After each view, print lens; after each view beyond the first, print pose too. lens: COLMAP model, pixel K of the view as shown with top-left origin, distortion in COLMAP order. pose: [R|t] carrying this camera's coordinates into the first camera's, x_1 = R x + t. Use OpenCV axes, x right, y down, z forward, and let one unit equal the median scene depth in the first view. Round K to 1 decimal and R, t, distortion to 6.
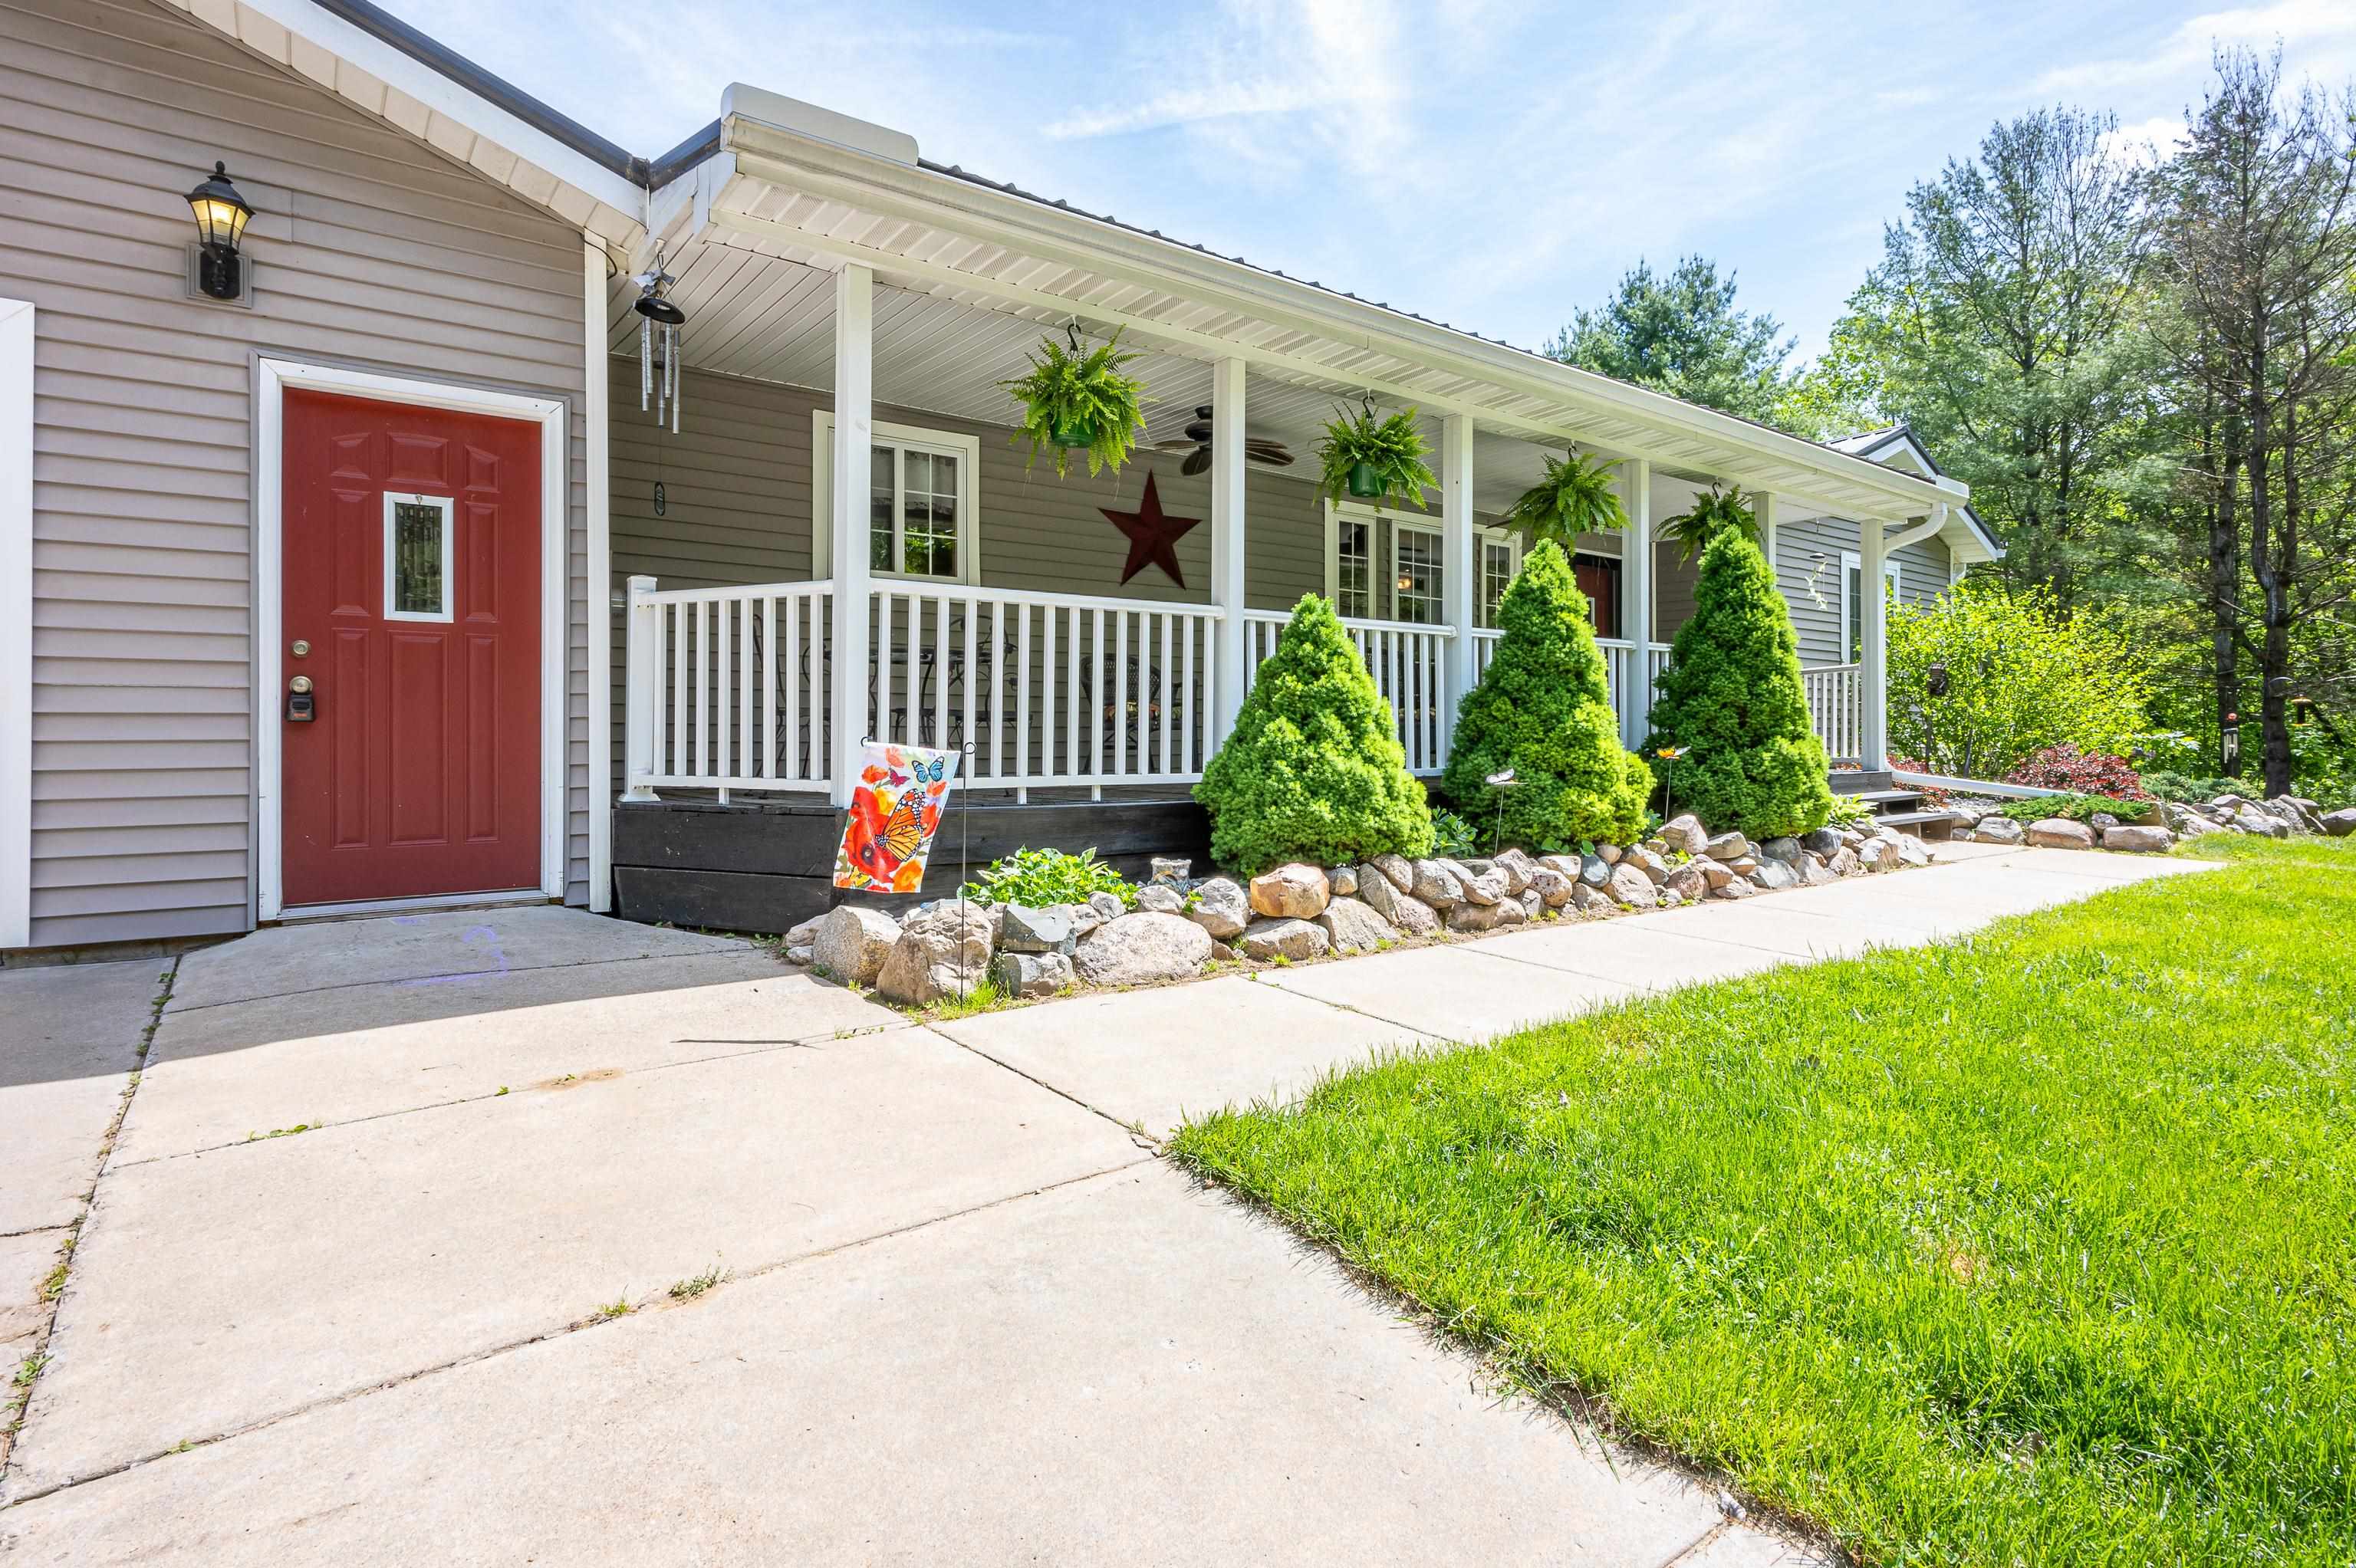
lens RADIAL K [[1193.0, 0, 1184.2], [0, 1193.0, 744.4], [0, 0, 1]] dist [-0.005273, 0.002019]
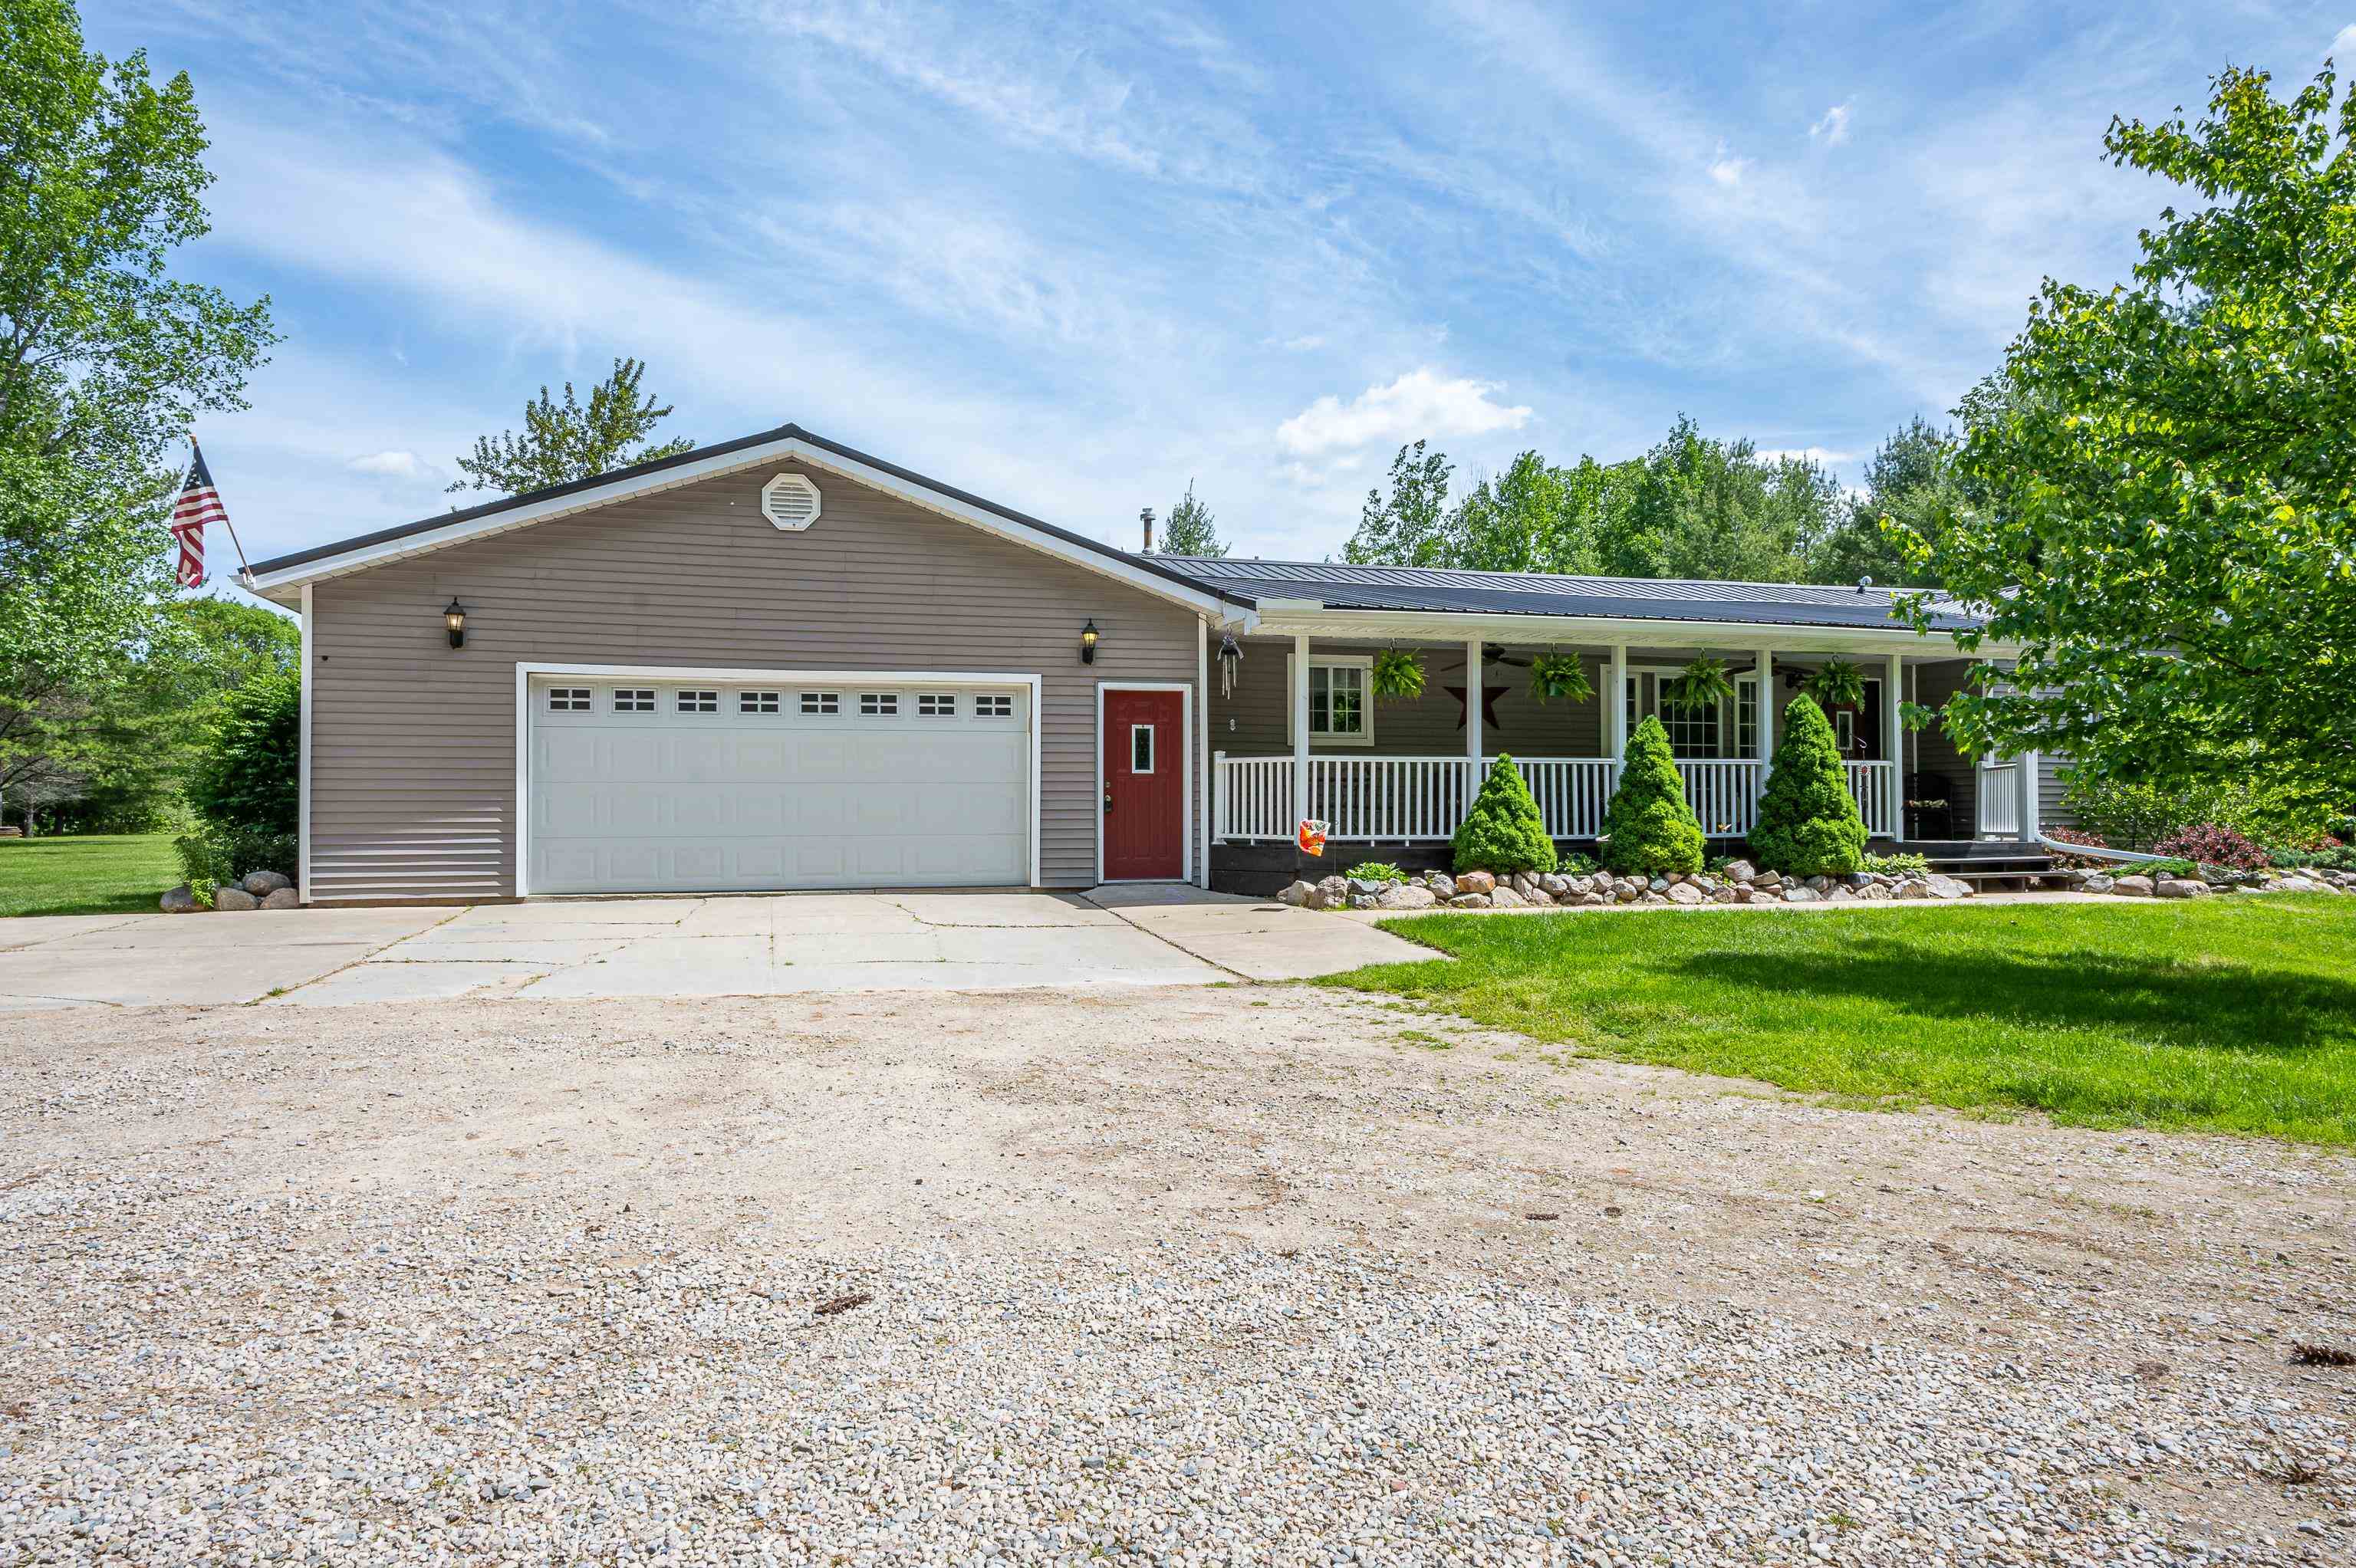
lens RADIAL K [[1456.2, 0, 1172.9], [0, 1456.2, 766.2], [0, 0, 1]] dist [-0.011358, 0.004038]
pose [[0.927784, -0.010497, -0.372971, 0.556669], [-0.002033, 0.999447, -0.033186, -0.012150], [0.373113, 0.031547, 0.927250, -1.768683]]
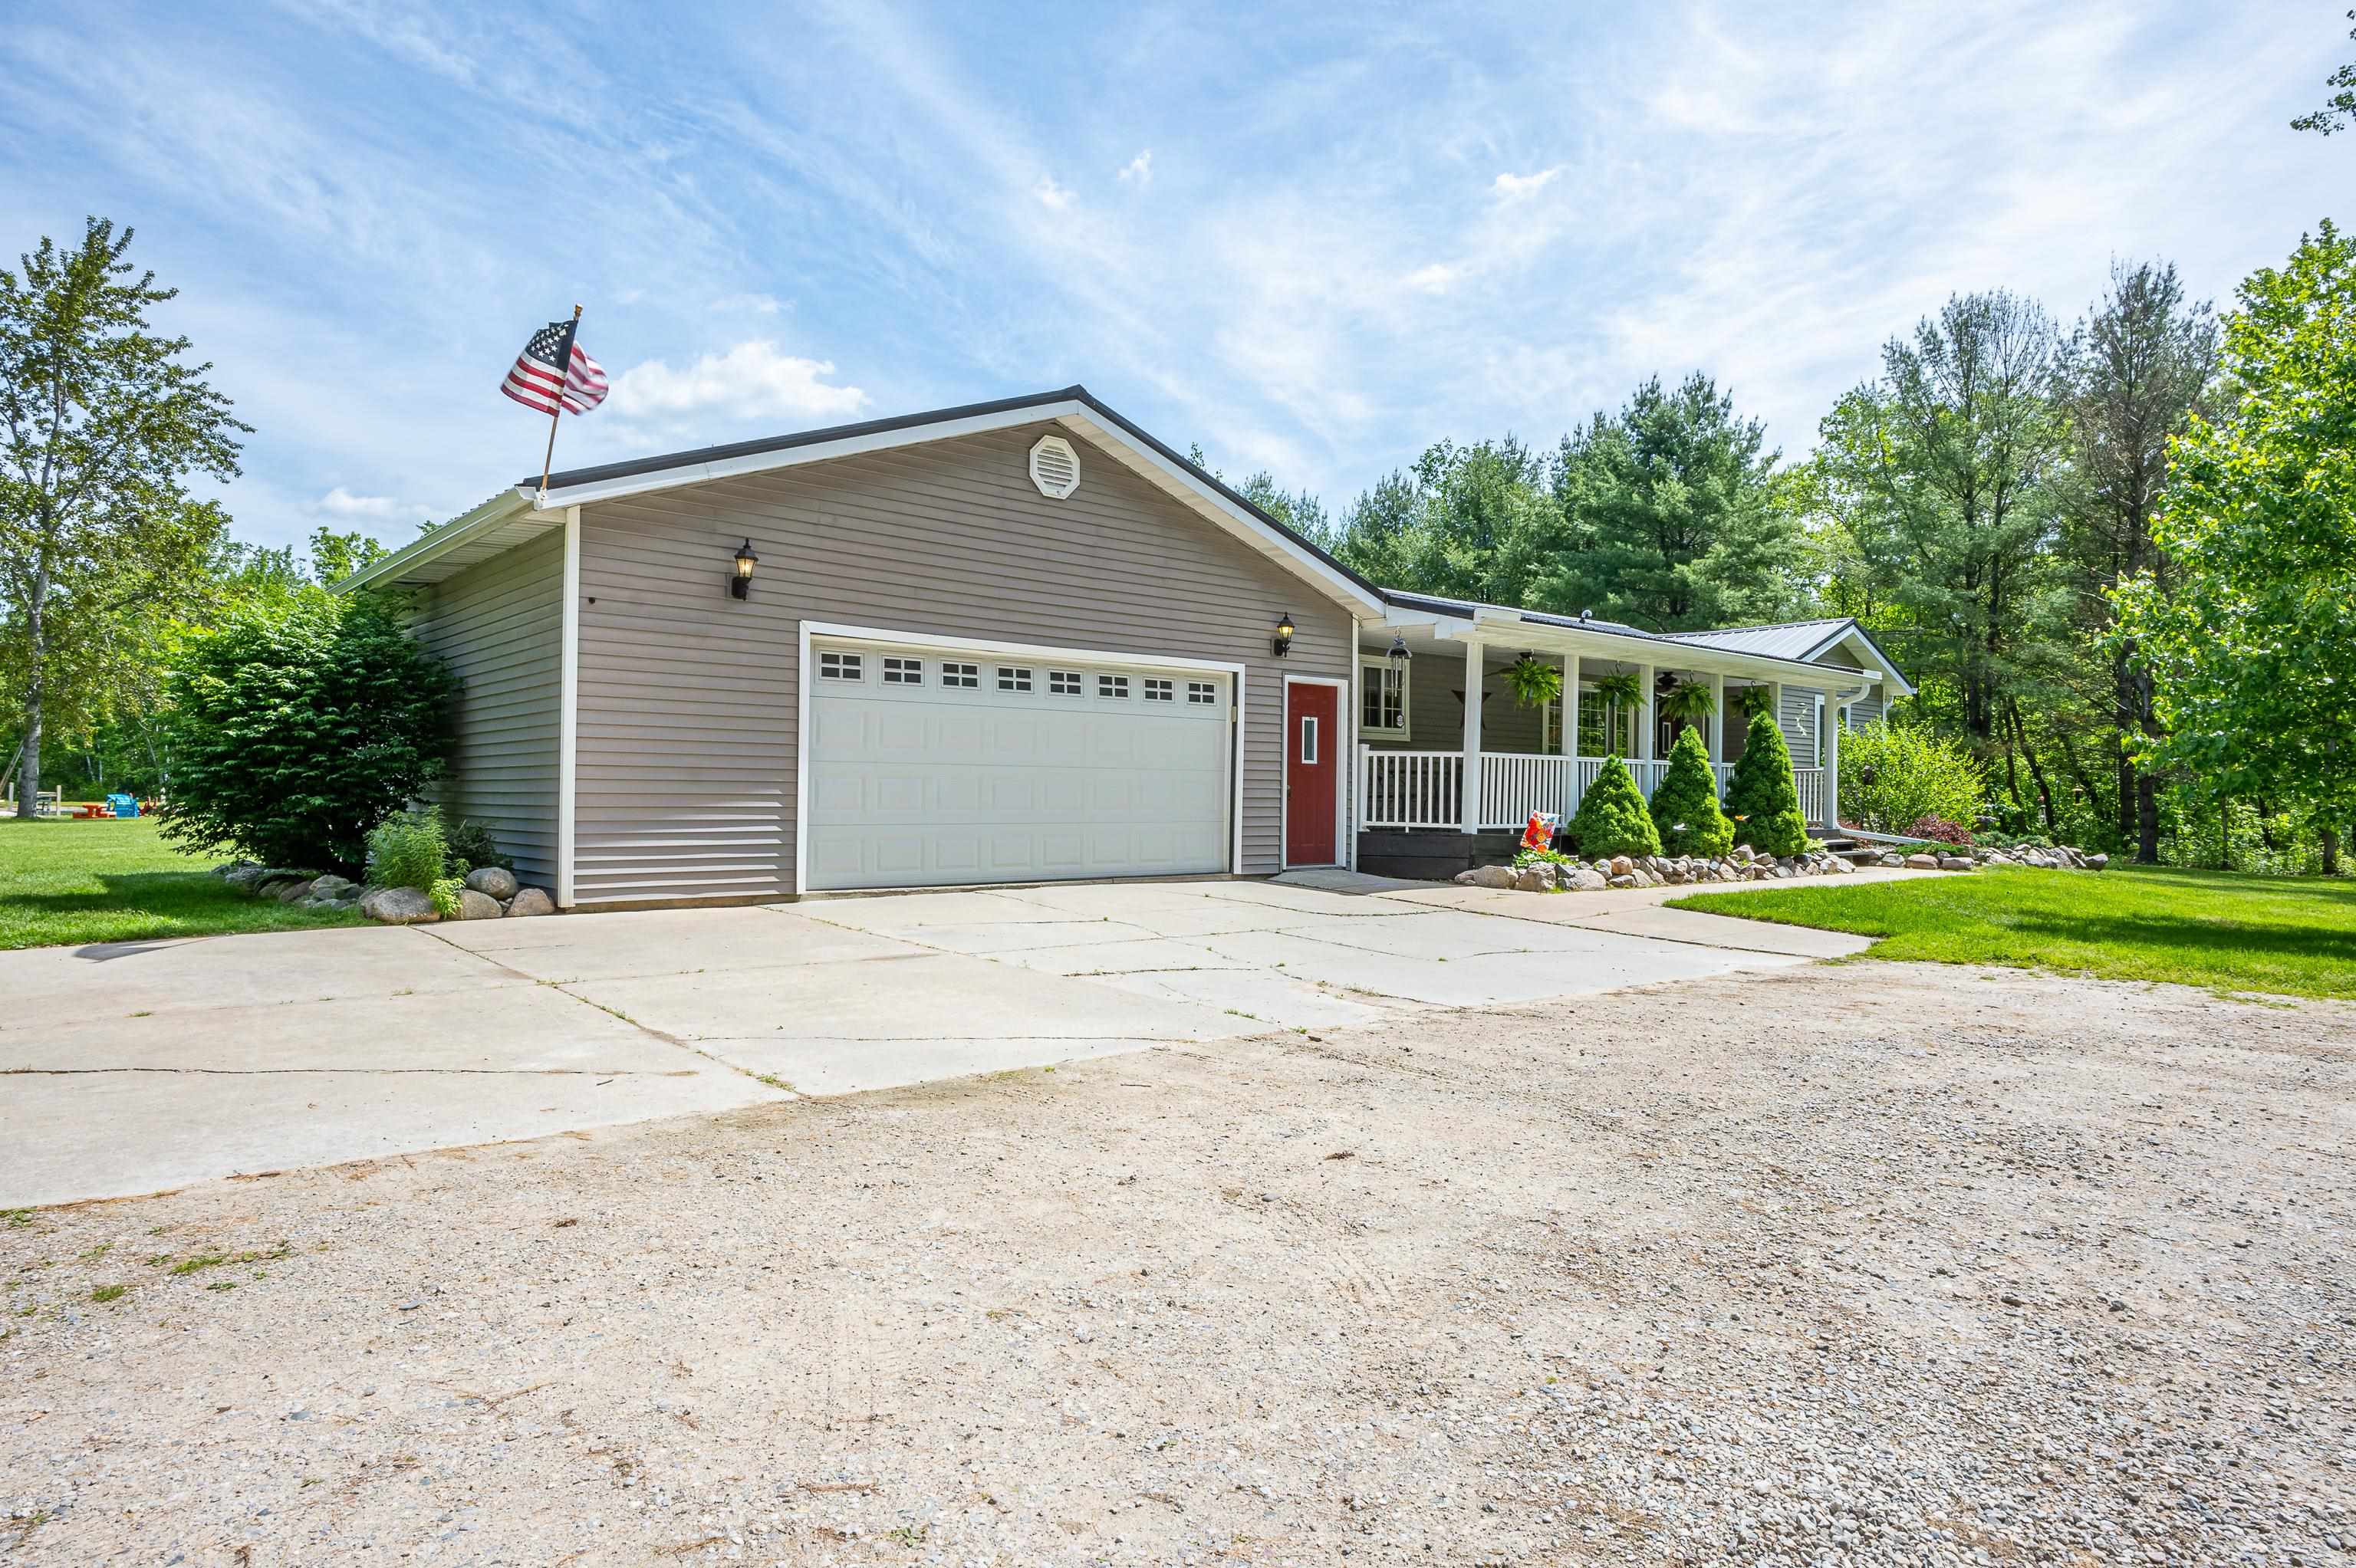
lens RADIAL K [[1407.5, 0, 1178.4], [0, 1407.5, 805.5], [0, 0, 1]] dist [0.000933, -0.001547]
pose [[0.997030, 0.012699, 0.075953, -1.082682], [-0.013053, 0.999906, 0.004155, -0.016043], [-0.075893, -0.005134, 0.997103, -2.004962]]
